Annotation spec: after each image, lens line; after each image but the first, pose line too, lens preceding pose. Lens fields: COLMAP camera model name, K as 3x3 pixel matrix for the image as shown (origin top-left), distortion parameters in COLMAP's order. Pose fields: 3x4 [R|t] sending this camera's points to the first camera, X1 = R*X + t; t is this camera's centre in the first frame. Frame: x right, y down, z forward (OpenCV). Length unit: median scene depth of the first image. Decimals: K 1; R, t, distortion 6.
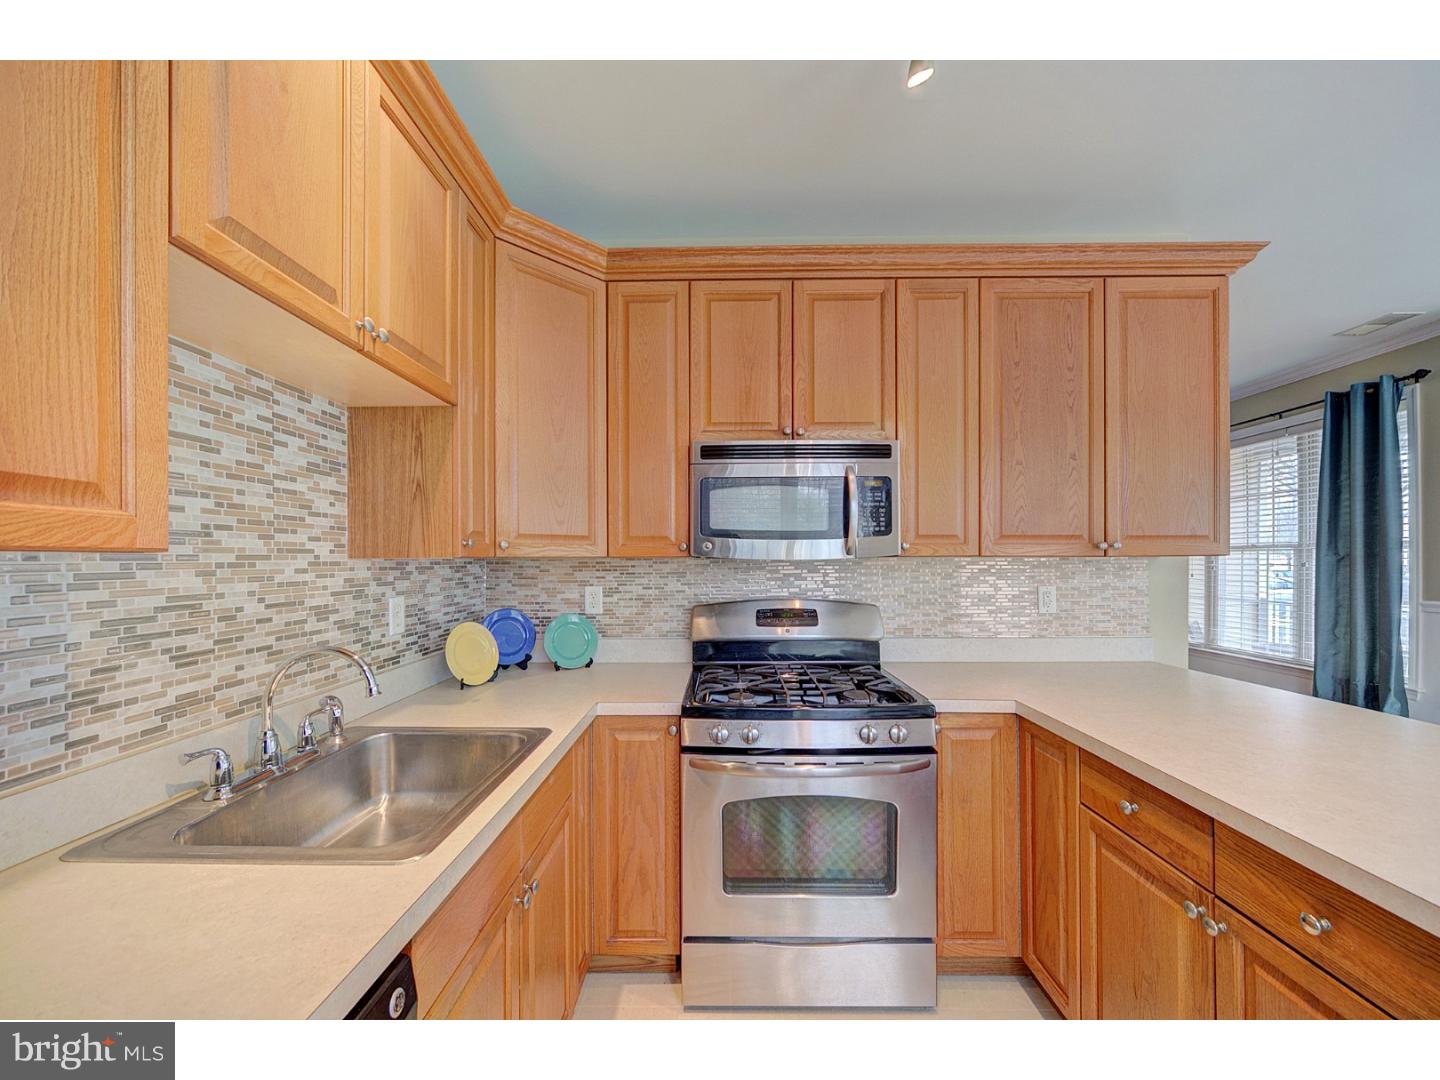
lens RADIAL K [[534.9, 0, 712.8], [0, 534.9, 560.9], [0, 0, 1]] dist [-0.006685, 0.000954]
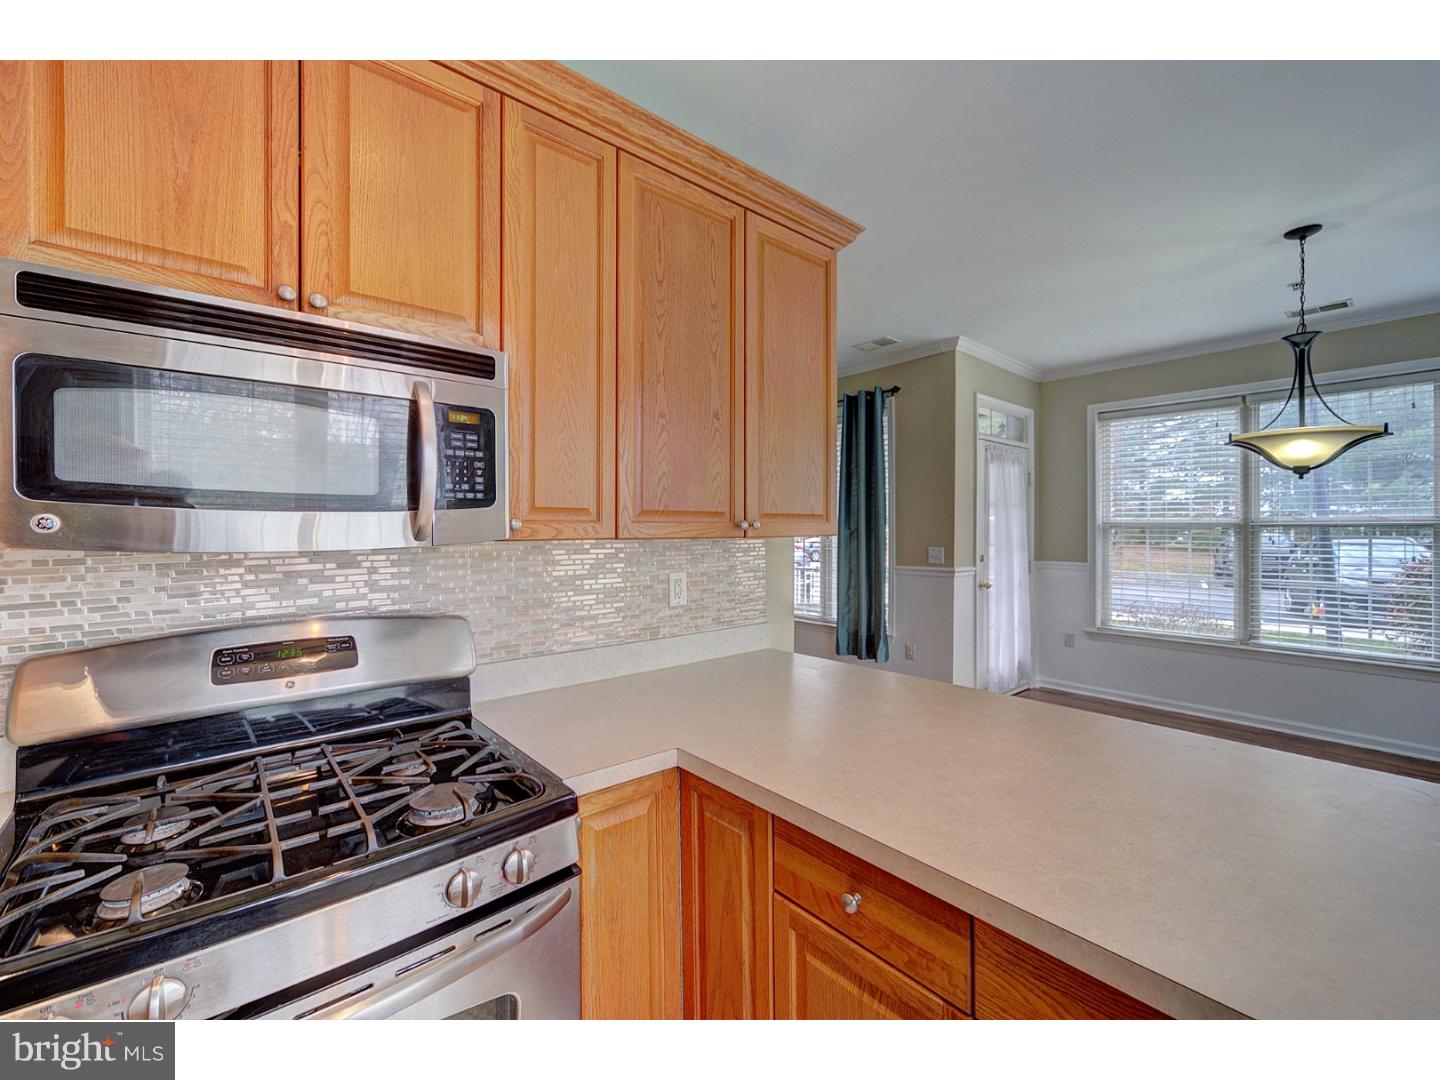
lens RADIAL K [[602.3, 0, 716.6], [0, 602.3, 527.1], [0, 0, 1]] dist [-0.003426, 0.001582]
pose [[0.748034, 0.001796, 0.663658, 0.067597], [0.000593, 0.999994, -0.003375, -0.022352], [-0.663660, 0.002919, 0.748028, 0.314860]]
